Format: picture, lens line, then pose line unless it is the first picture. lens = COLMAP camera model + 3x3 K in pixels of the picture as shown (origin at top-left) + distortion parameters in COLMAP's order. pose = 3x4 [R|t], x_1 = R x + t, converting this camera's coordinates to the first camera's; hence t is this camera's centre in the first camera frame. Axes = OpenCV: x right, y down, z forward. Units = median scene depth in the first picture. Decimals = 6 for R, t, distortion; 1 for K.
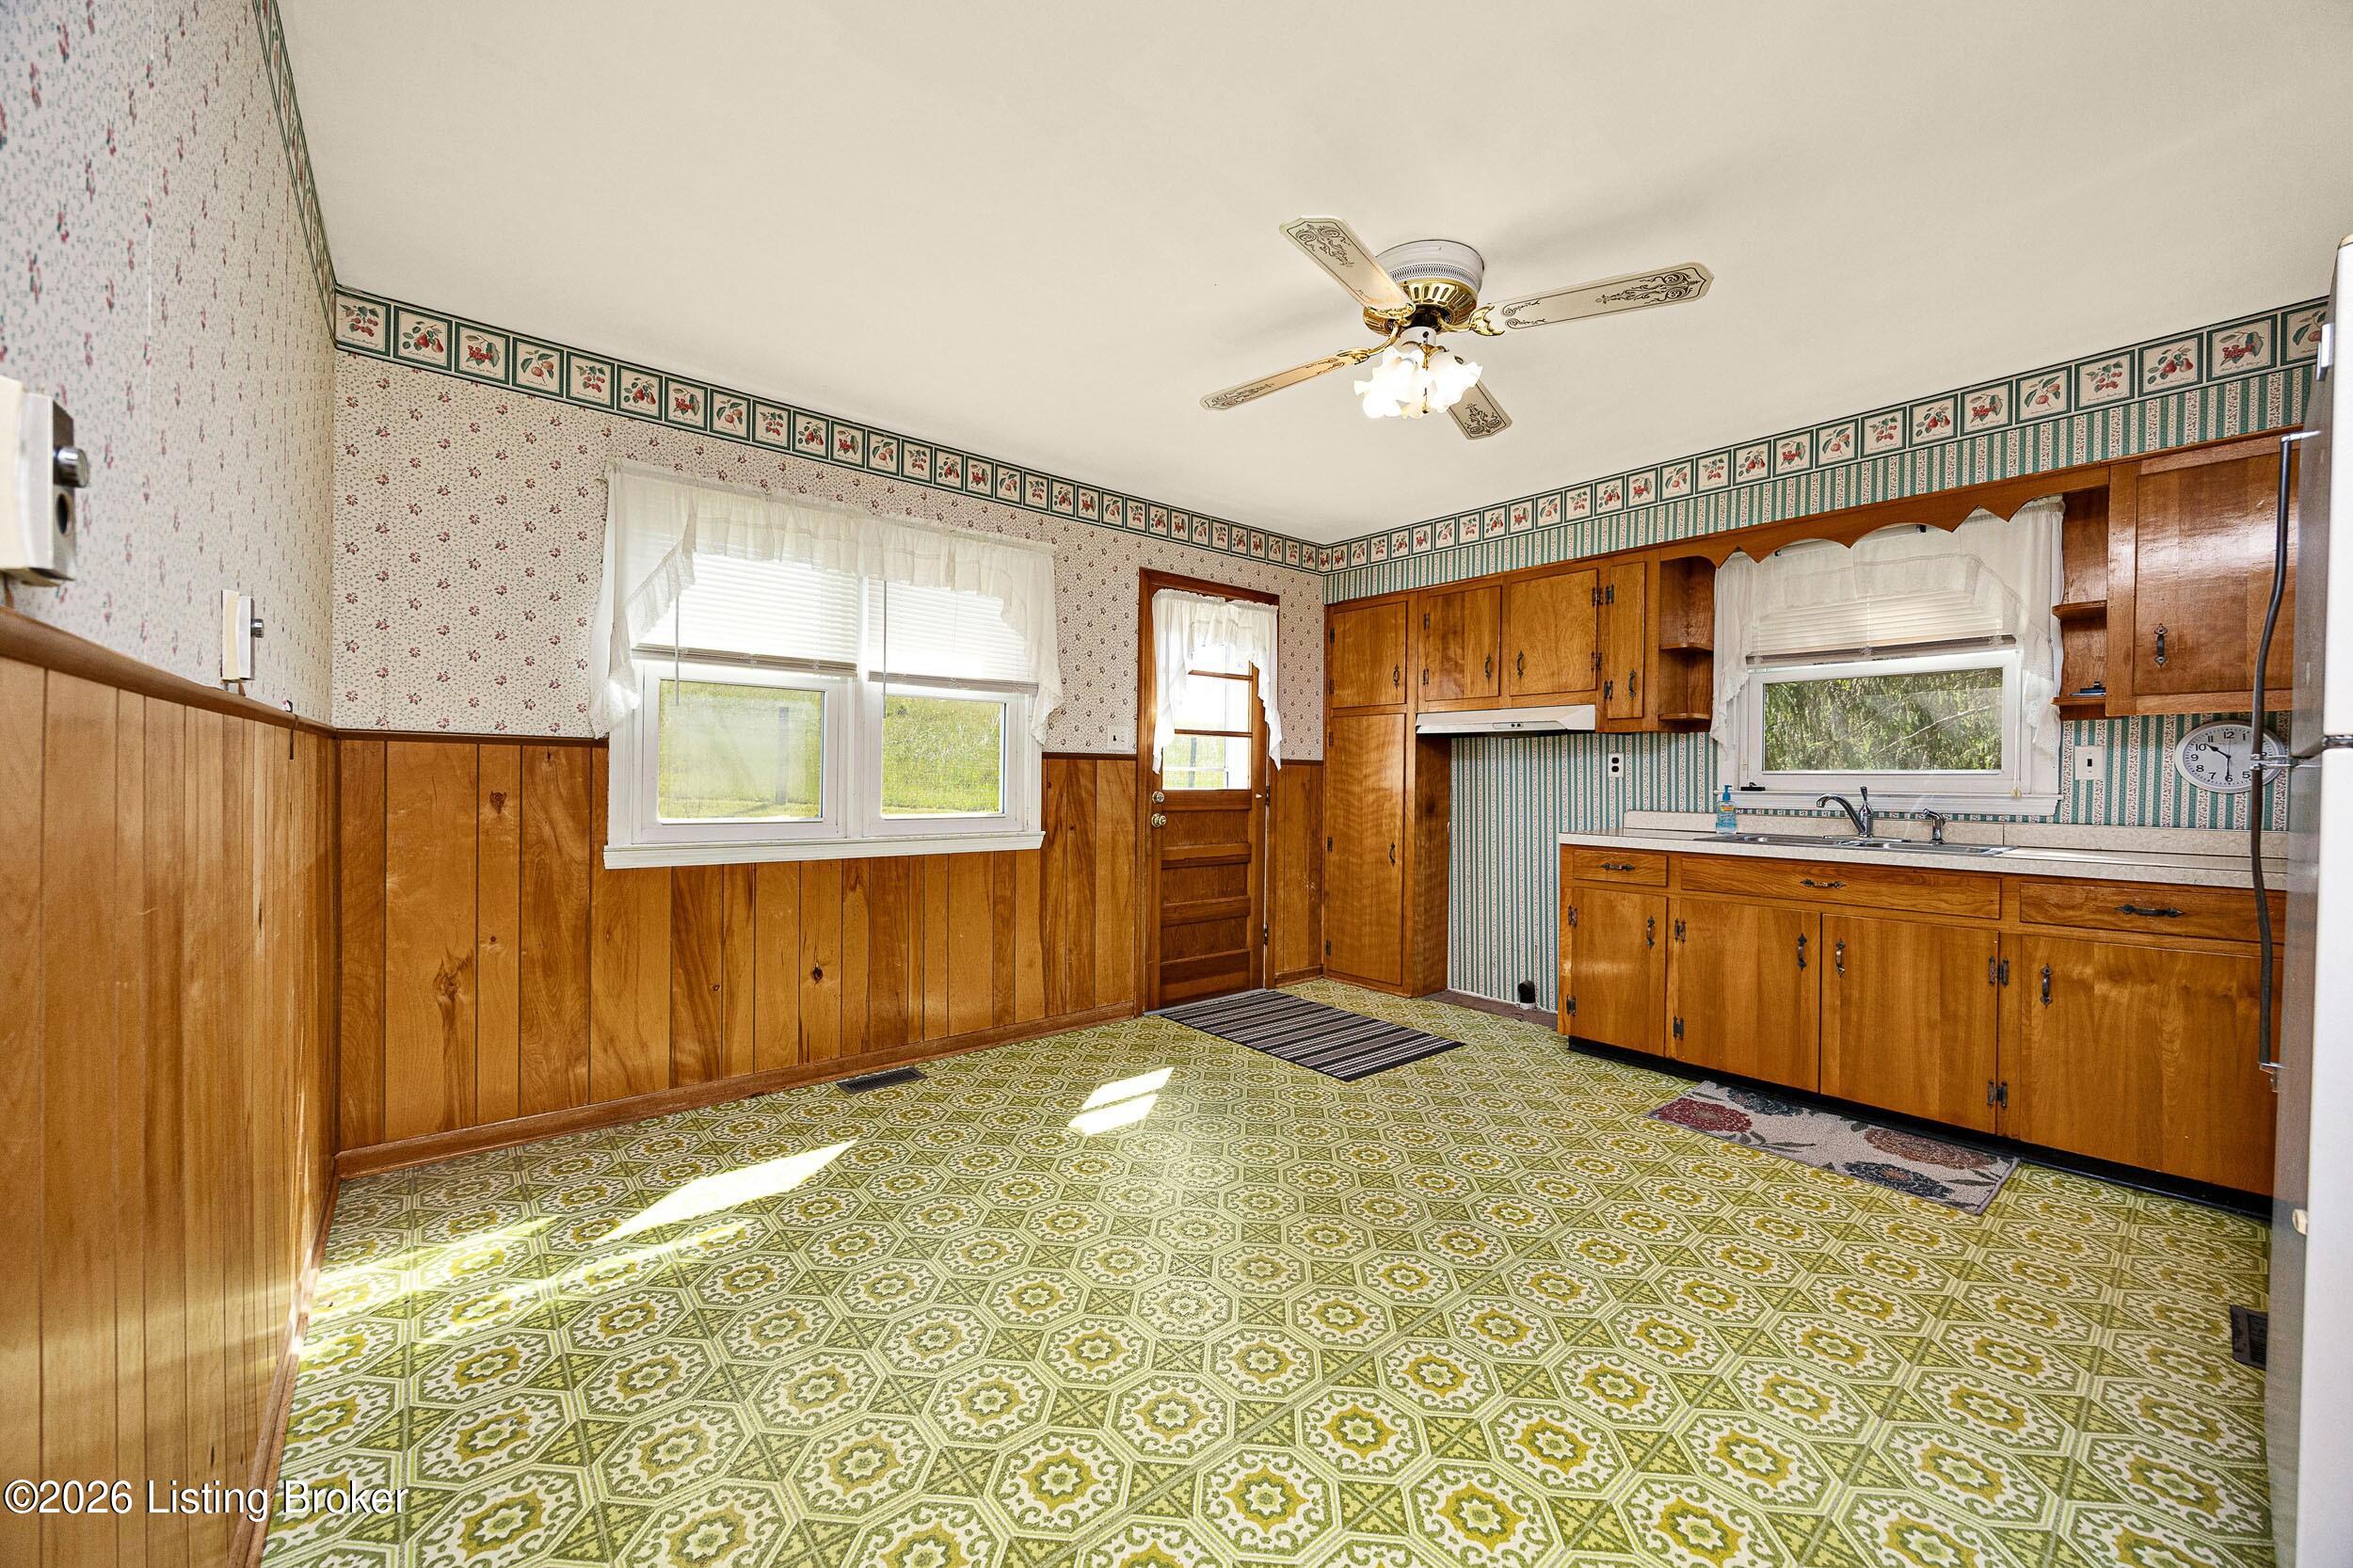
lens RADIAL K [[881.5, 0, 1149.1], [0, 881.5, 815.6], [0, 0, 1]] dist [-0.000533, -0.000078]
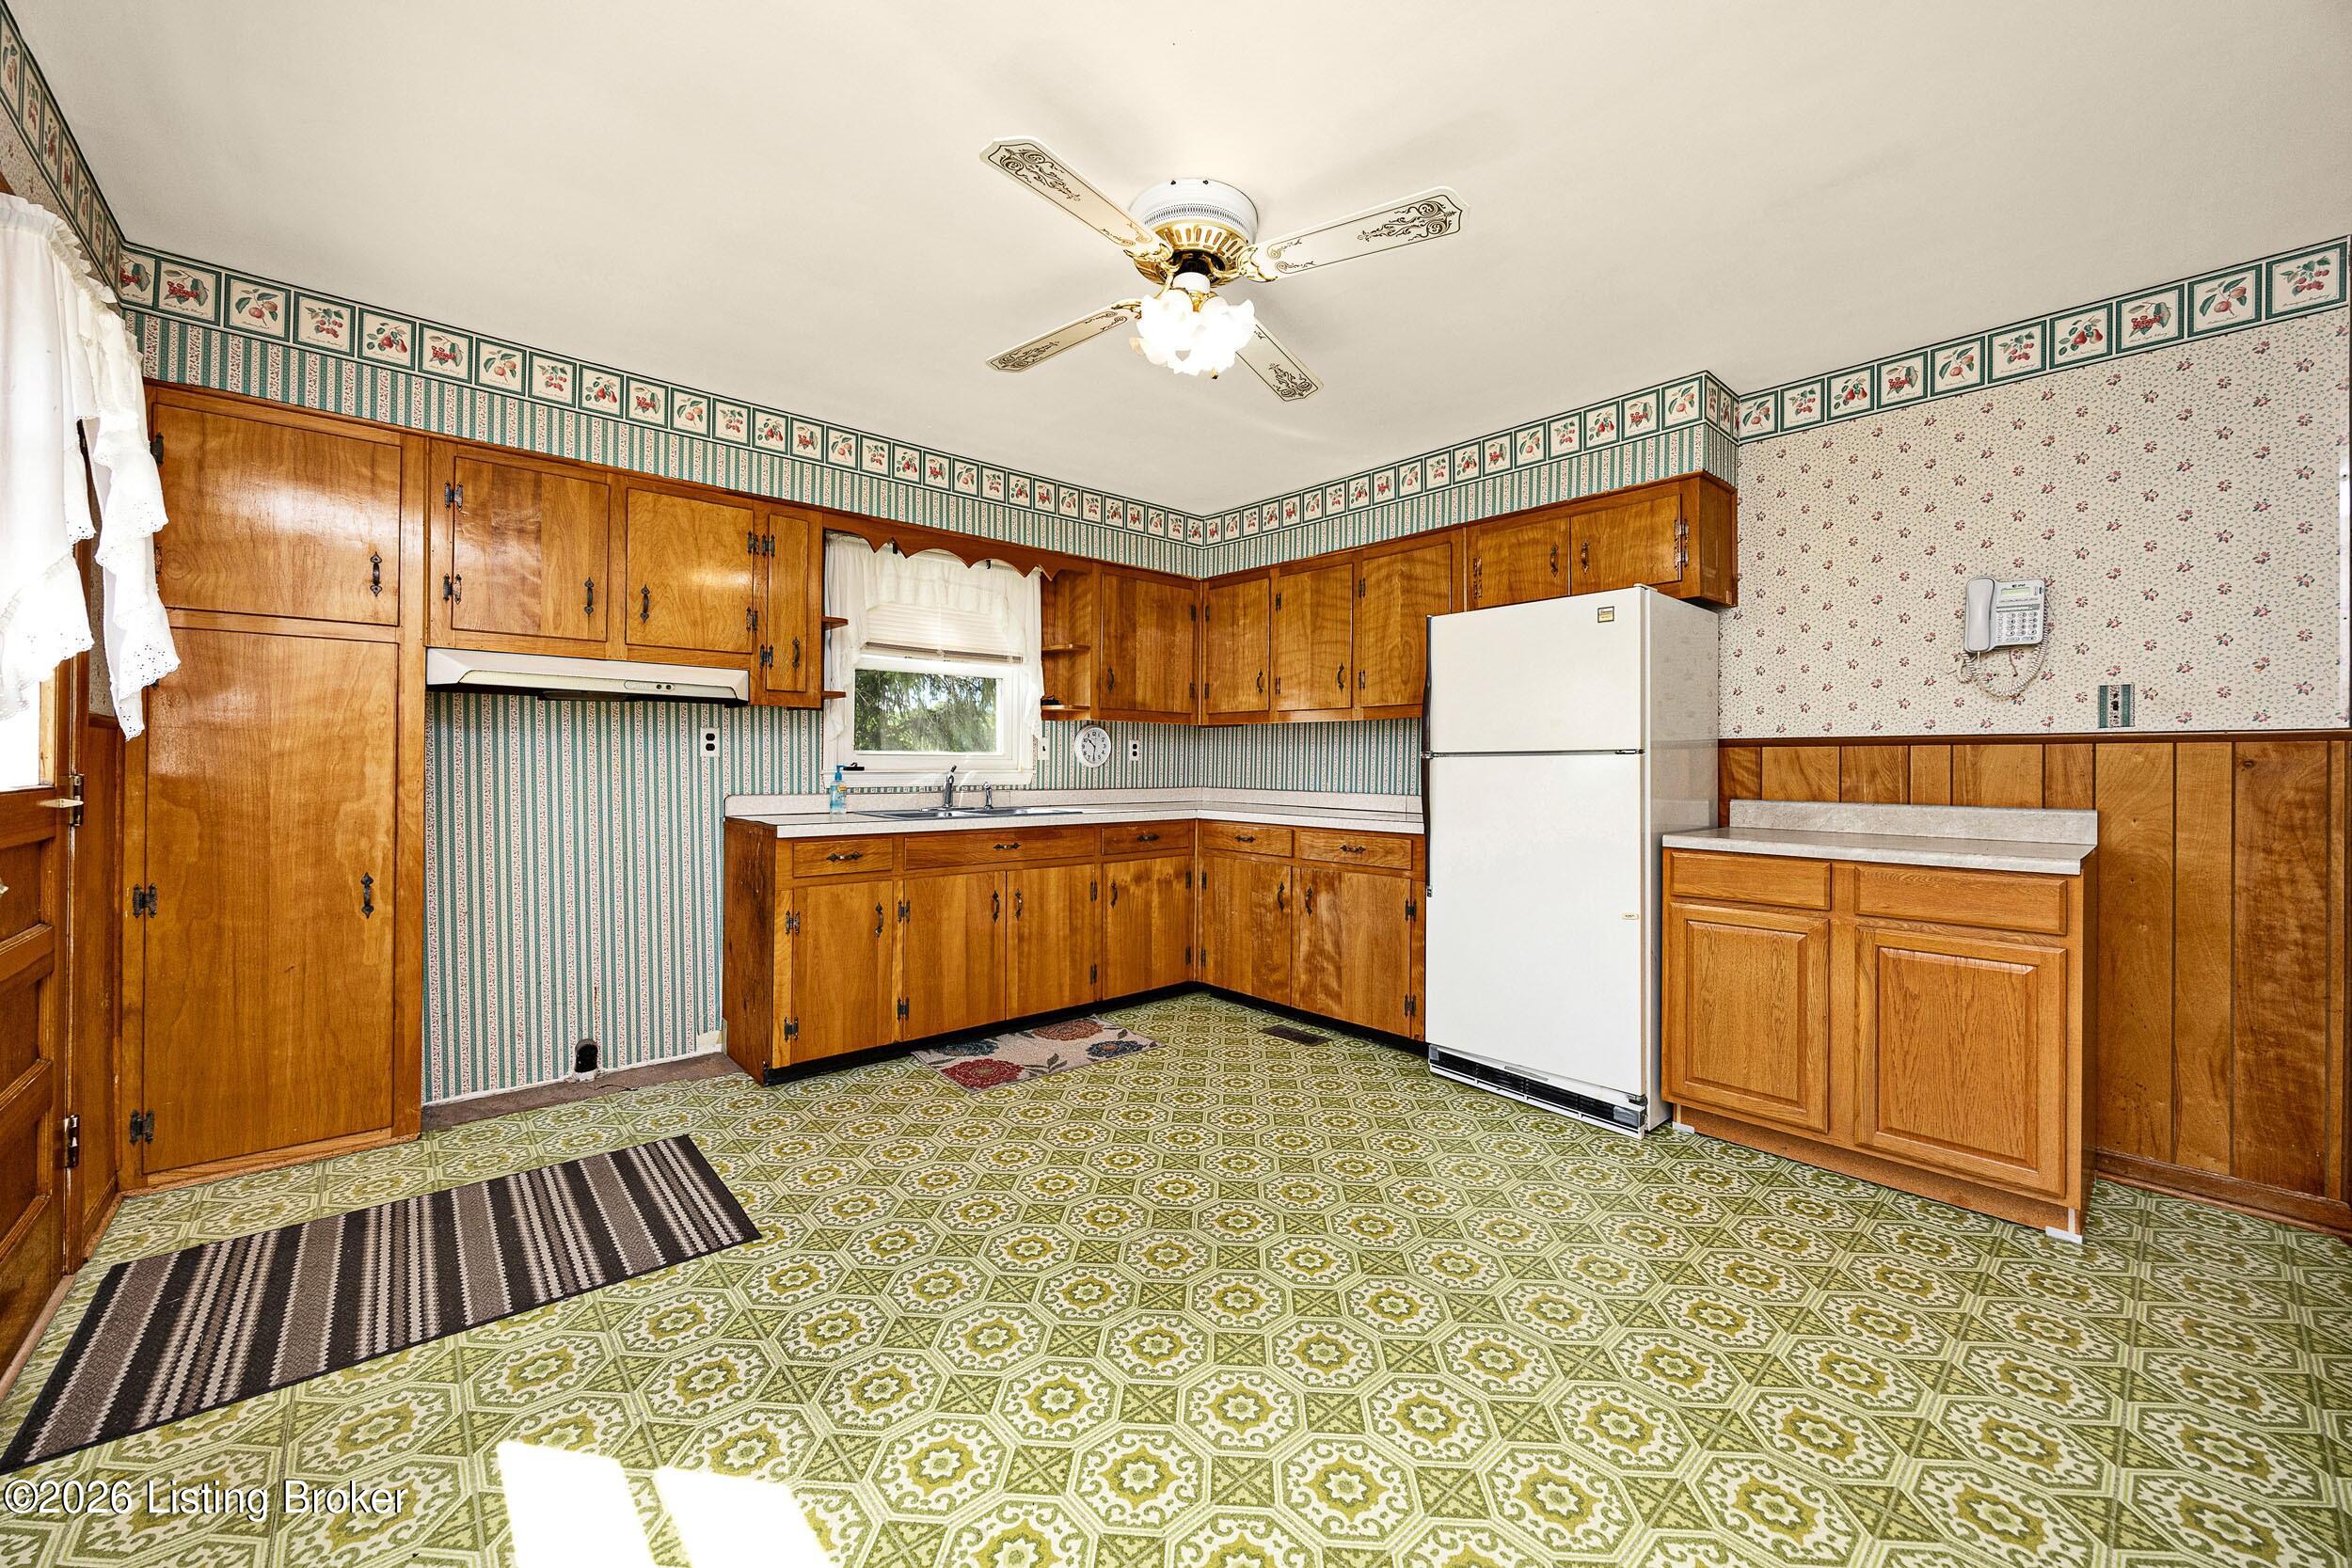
lens RADIAL K [[926.6, 0, 1176.0], [0, 926.6, 784.0], [0, 0, 1]] dist [-0.002999, -0.000450]
pose [[-0.054596, -0.028103, 0.998113, -0.501959], [0.038825, 0.998788, 0.030246, -0.036625], [-0.997753, 0.040403, -0.053439, 0.811665]]
